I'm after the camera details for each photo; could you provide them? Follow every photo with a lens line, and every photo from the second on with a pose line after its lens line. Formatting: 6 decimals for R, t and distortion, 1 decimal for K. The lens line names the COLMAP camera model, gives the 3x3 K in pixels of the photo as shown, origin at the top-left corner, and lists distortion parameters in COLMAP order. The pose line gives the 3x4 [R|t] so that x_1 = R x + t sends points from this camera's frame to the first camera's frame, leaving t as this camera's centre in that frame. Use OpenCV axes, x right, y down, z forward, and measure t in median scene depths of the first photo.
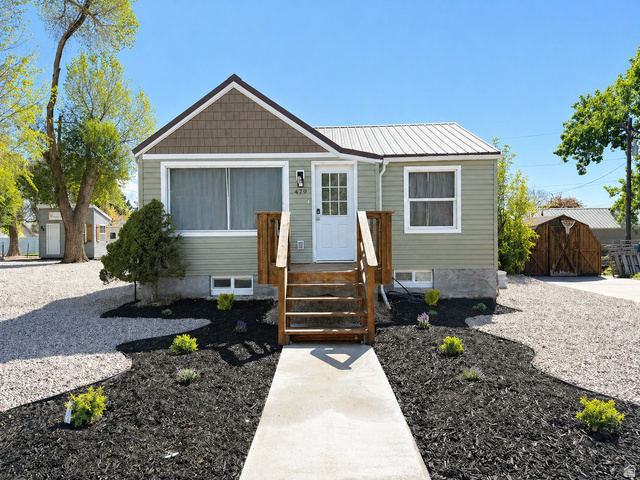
lens RADIAL K [[448.8, 0, 320.1], [0, 448.8, 242.1], [0, 0, 1]] dist [-0.000311, -0.005595]
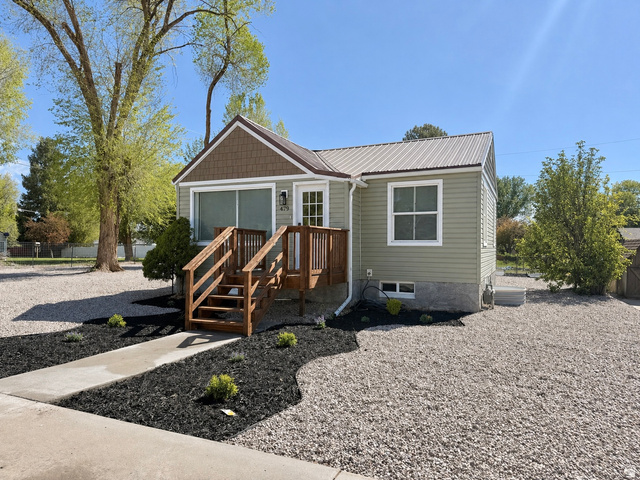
lens RADIAL K [[445.7, 0, 320.1], [0, 445.7, 240.0], [0, 0, 1]] dist [-0.083473, 0.000584]
pose [[0.915484, 0.011899, -0.402179, 0.498554], [-0.018433, 0.999753, -0.012379, -0.018877], [0.401932, 0.018746, 0.915478, -0.013908]]
